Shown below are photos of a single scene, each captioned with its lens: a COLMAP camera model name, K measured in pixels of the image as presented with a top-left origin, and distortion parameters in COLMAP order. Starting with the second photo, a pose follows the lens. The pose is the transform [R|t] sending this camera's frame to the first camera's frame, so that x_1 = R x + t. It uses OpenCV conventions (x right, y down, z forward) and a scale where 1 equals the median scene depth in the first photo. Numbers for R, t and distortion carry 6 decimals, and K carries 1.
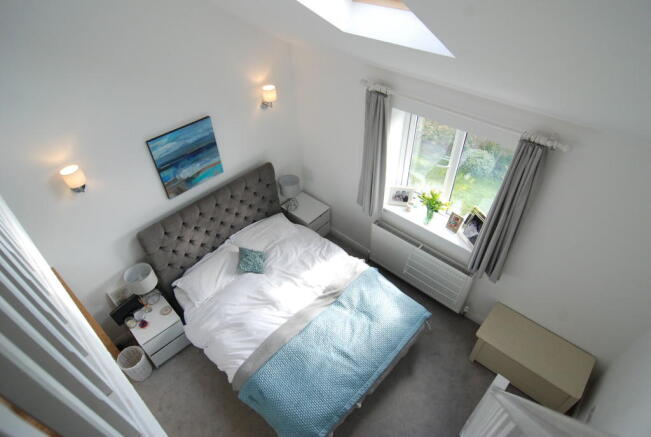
lens RADIAL K [[364.5, 0, 325.5], [0, 364.5, 218.5], [0, 0, 1]] dist [-0.000256, -0.000023]
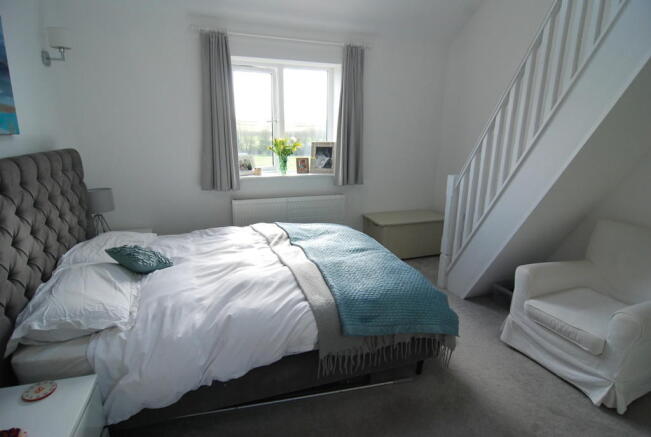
lens RADIAL K [[341.4, 0, 325.5], [0, 341.4, 218.5], [0, 0, 1]] dist [-0.023610, -0.000079]
pose [[0.451421, -0.187403, 0.872410, -0.575921], [0.585342, 0.800133, -0.131002, 0.332030], [-0.673494, 0.569795, 0.470892, 0.573546]]
